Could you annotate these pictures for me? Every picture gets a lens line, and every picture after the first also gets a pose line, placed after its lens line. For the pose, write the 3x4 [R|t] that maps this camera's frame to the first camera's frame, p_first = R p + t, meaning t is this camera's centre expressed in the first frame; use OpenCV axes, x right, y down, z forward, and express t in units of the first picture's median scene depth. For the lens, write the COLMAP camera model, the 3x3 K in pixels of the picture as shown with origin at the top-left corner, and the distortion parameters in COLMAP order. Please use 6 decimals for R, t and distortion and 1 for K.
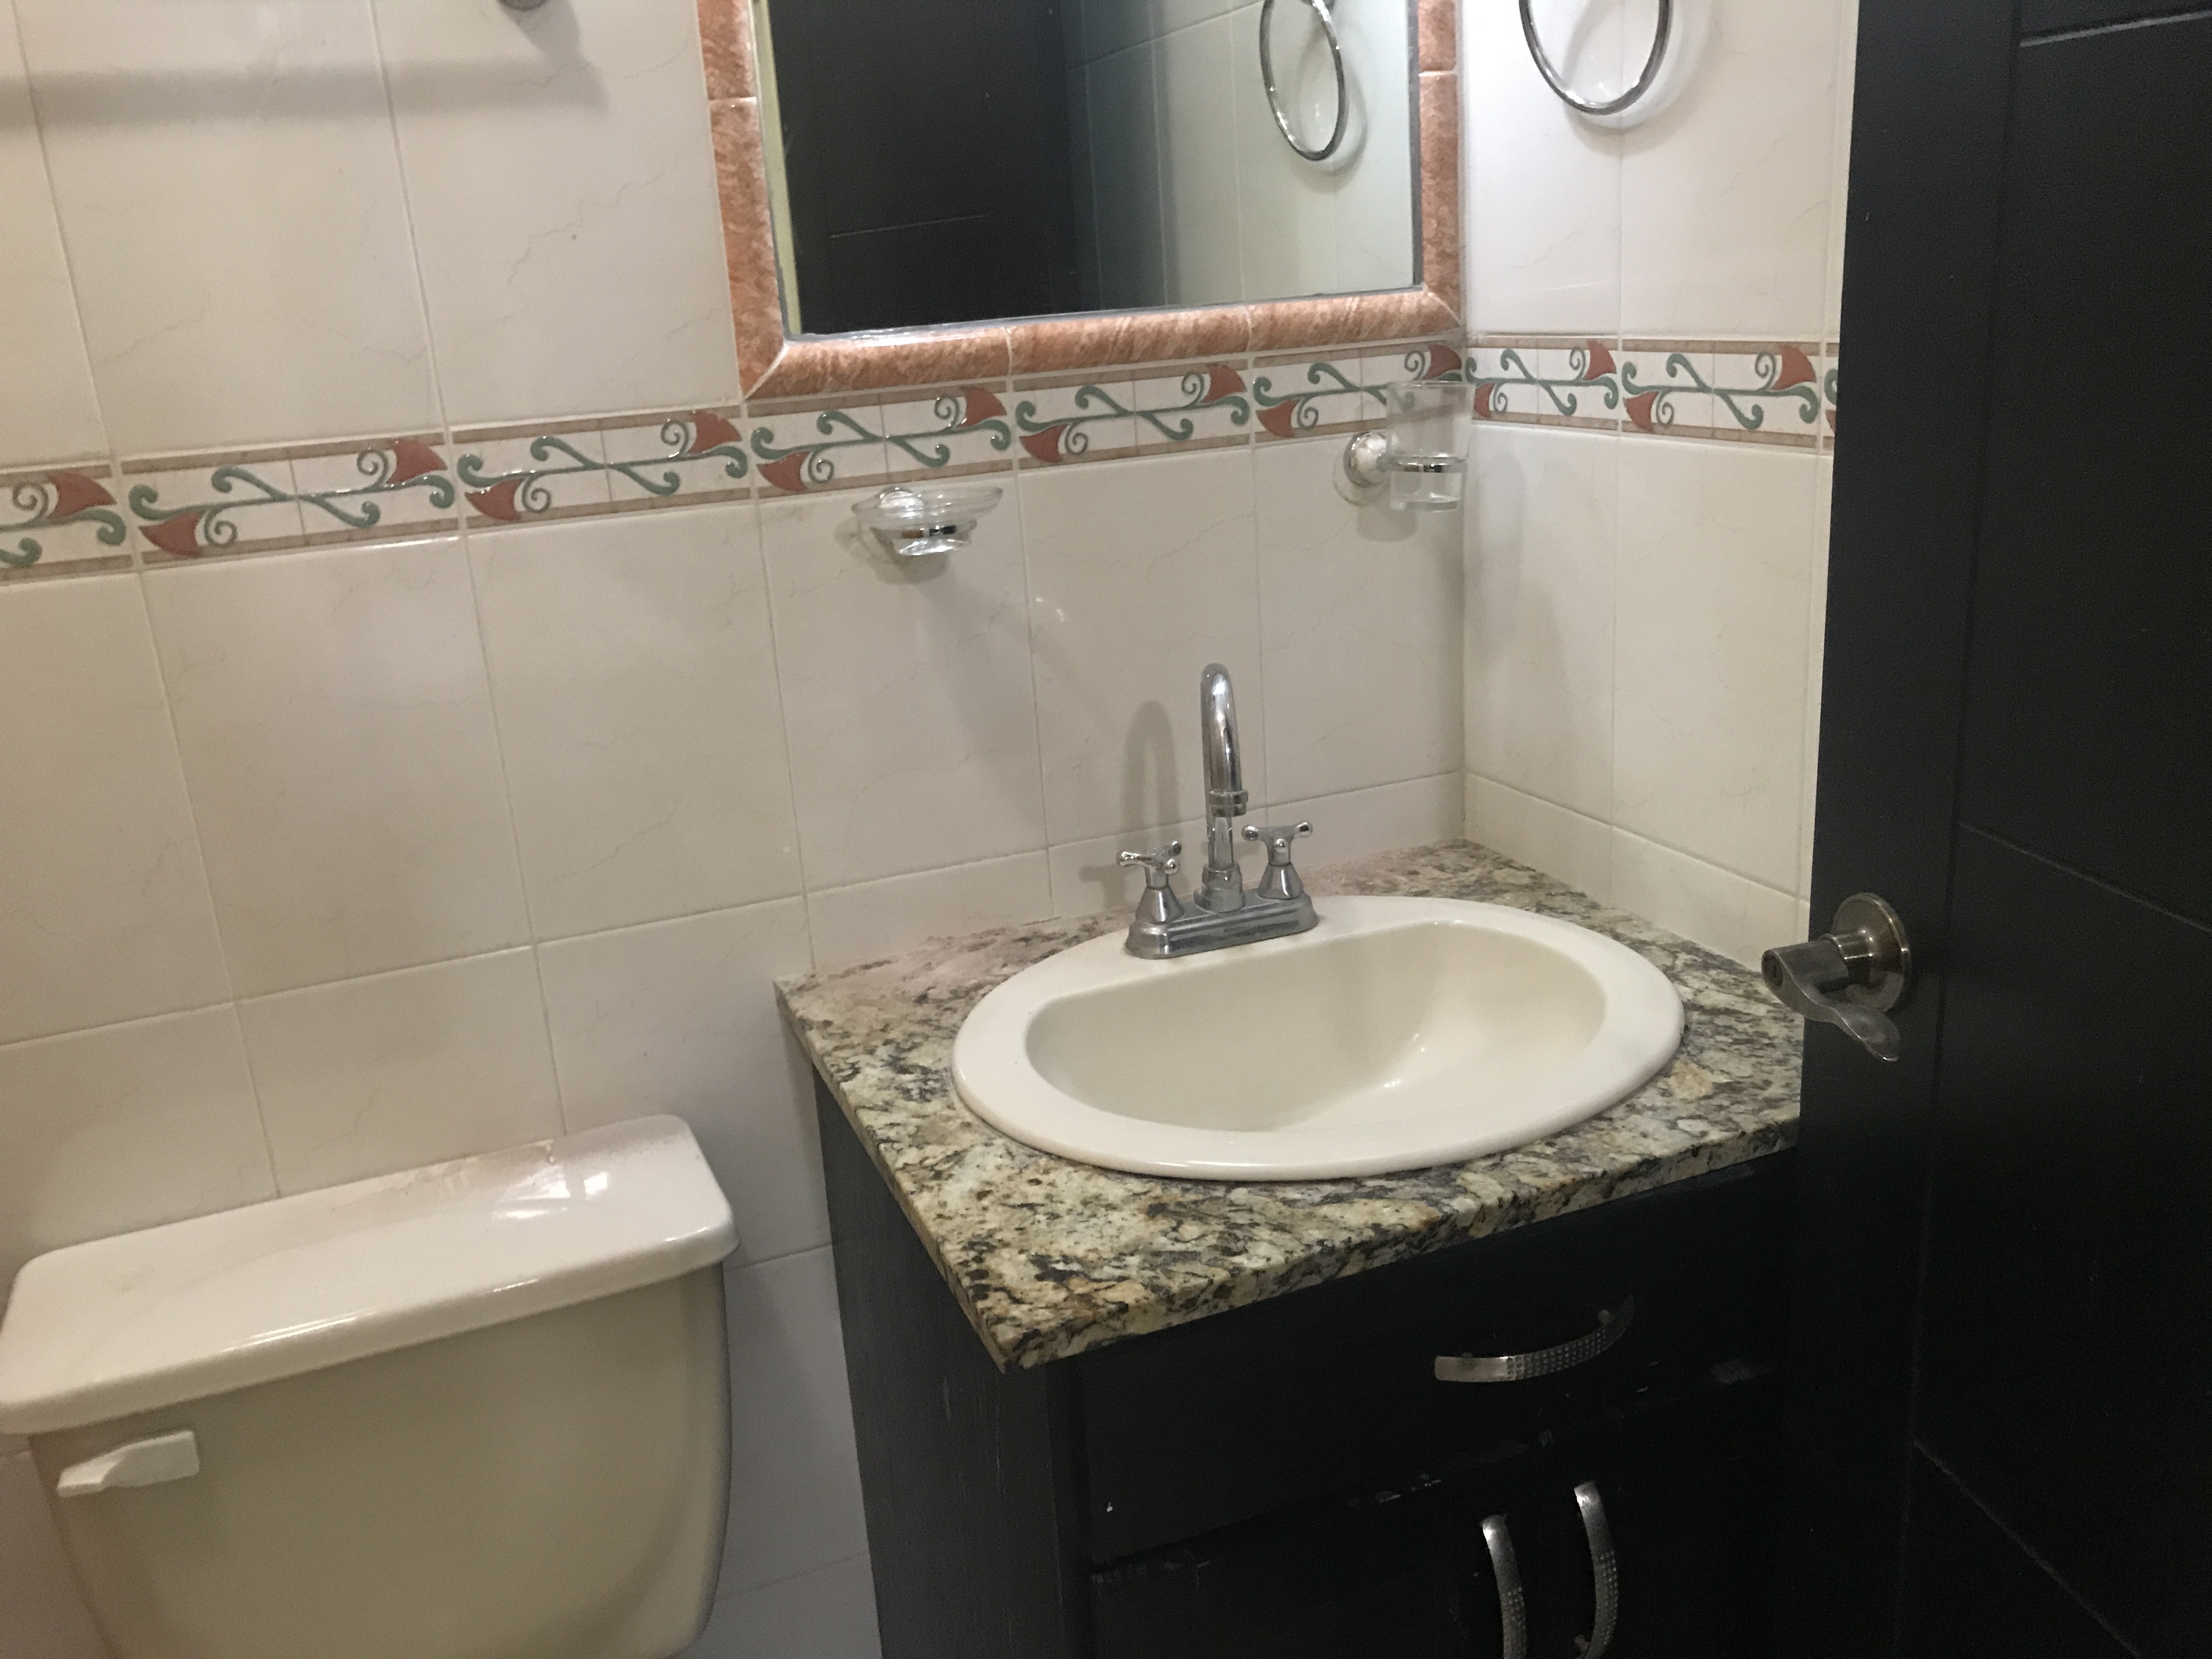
lens RADIAL K [[1813.2, 0, 1110.5], [0, 1813.2, 816.2], [0, 0, 1]] dist [0.021074, -0.012206]
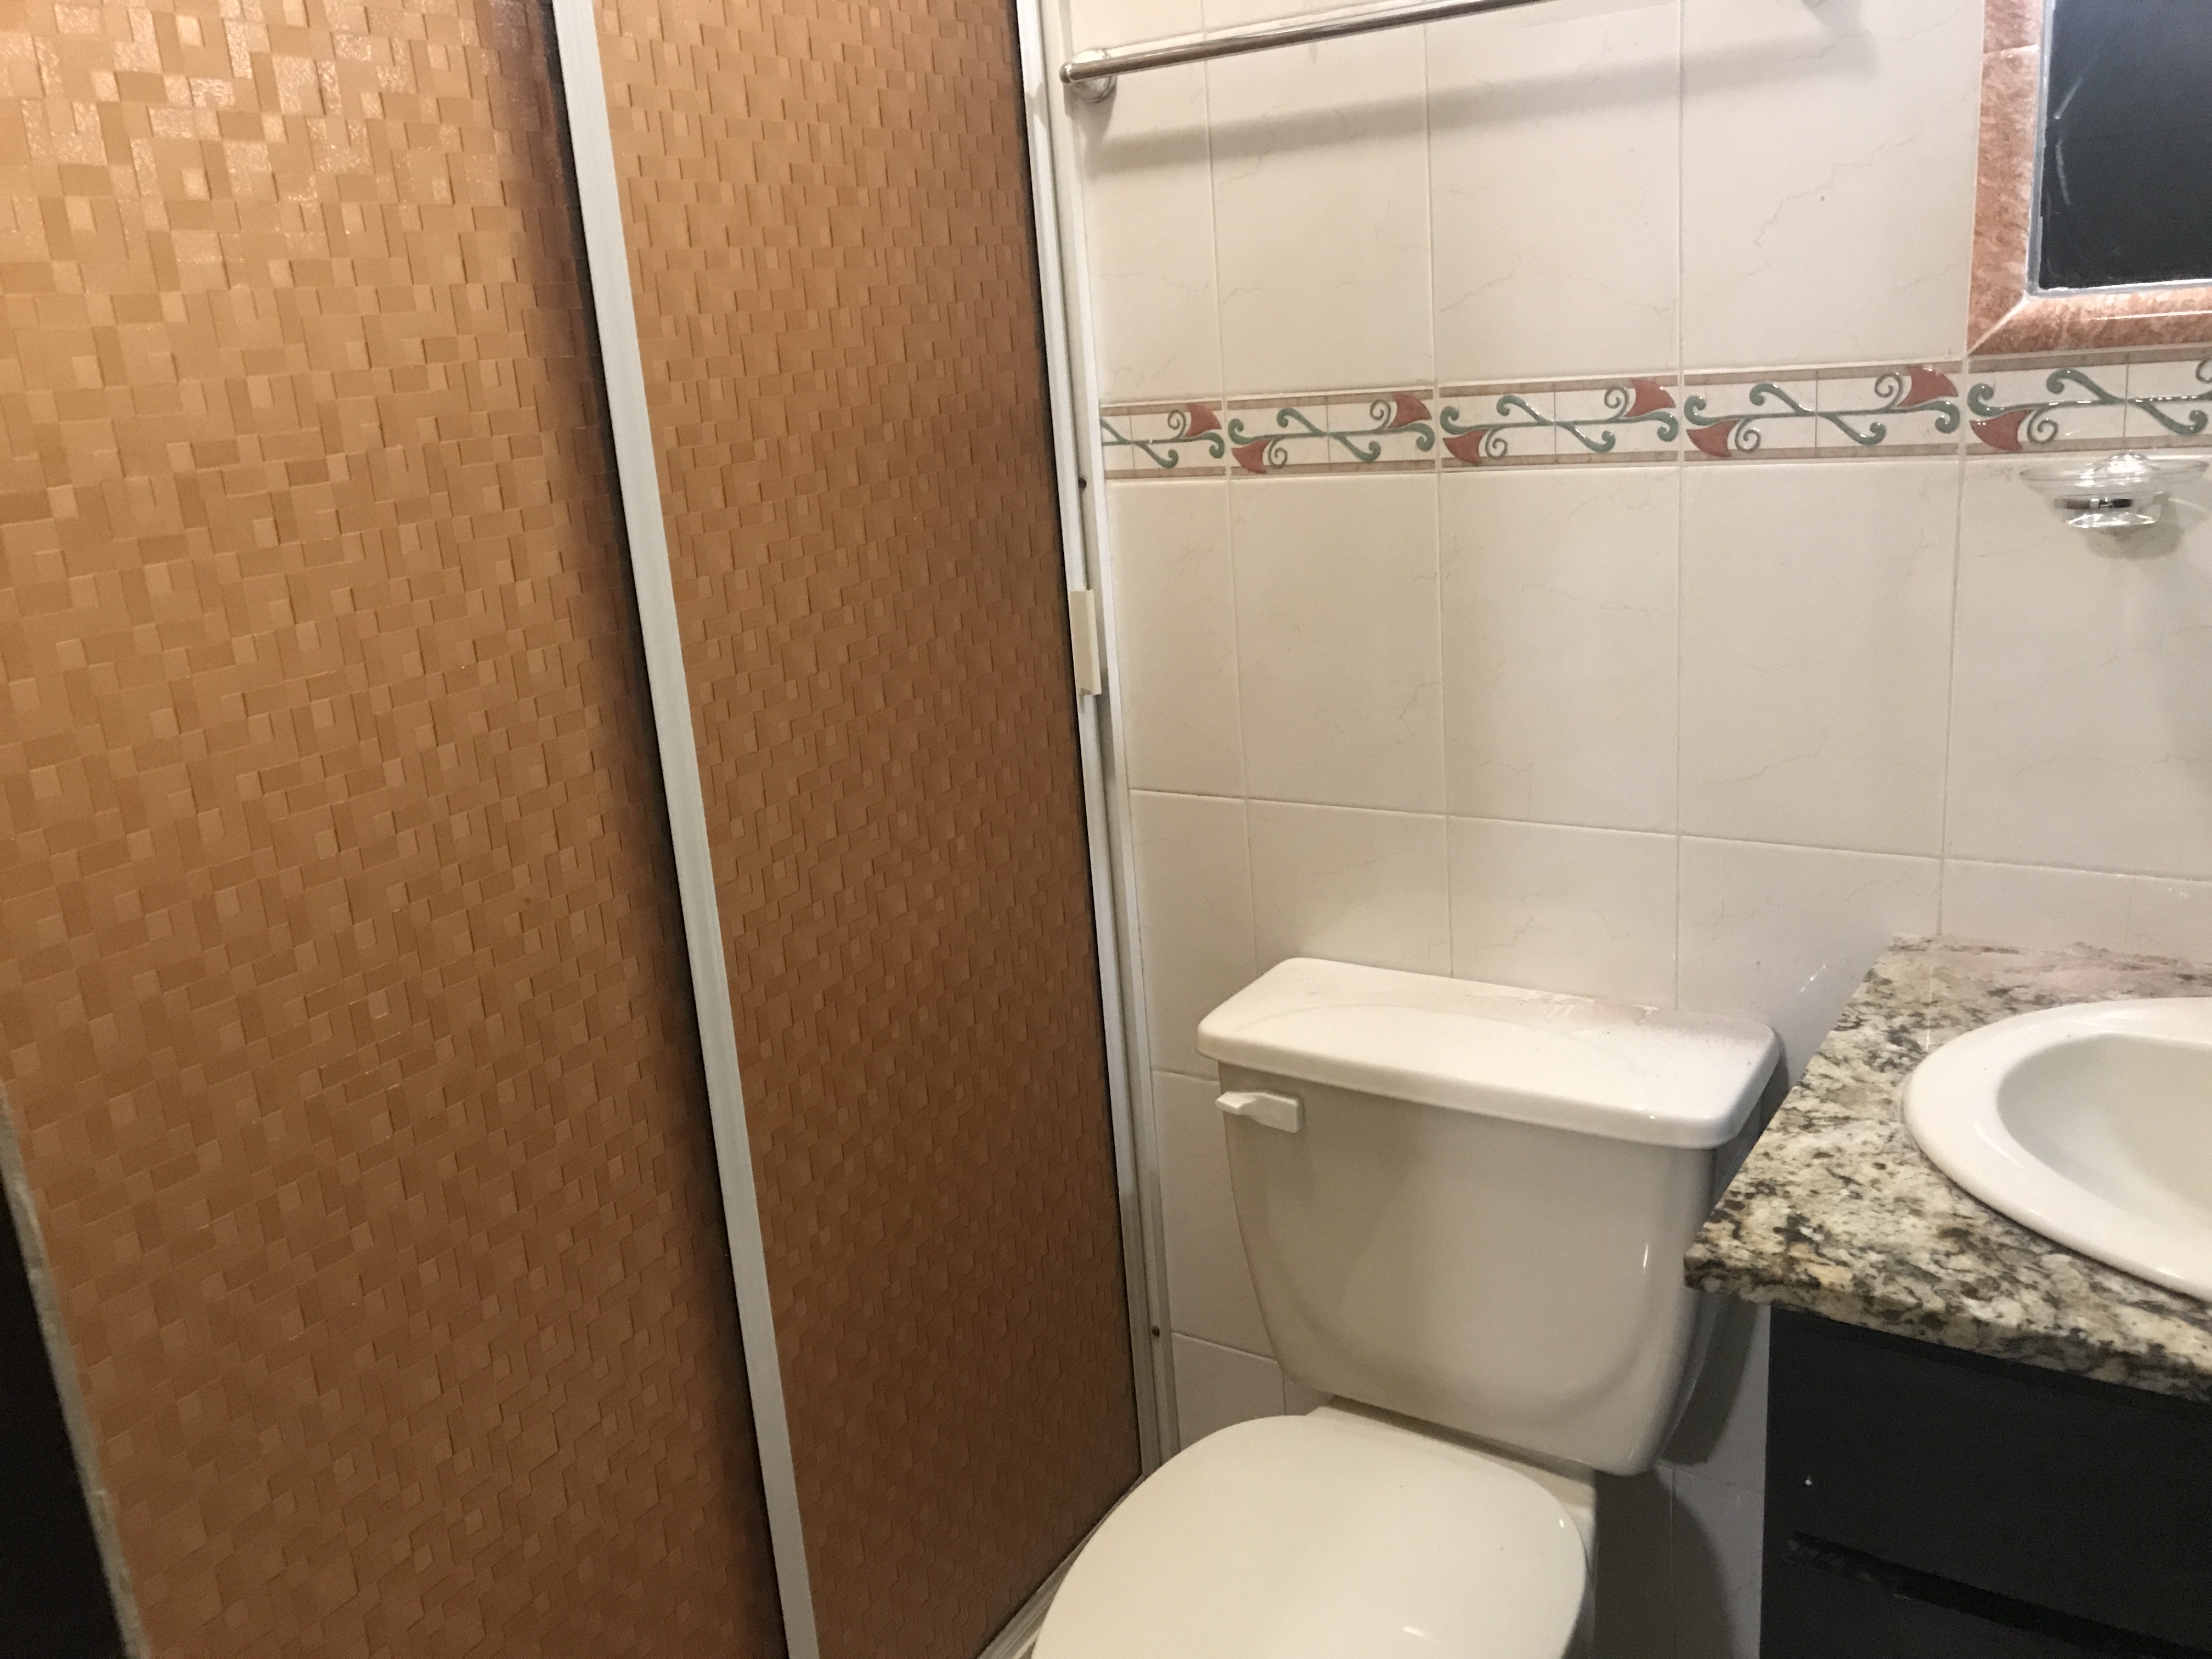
lens RADIAL K [[1813.2, 0, 1055.0], [0, 1813.2, 813.7], [0, 0, 1]] dist [0.021074, -0.012206]
pose [[0.564924, 0.242289, -0.788769, 0.384199], [-0.199933, 0.967626, 0.154035, -0.042313], [0.800555, 0.070683, 0.595076, 0.025136]]
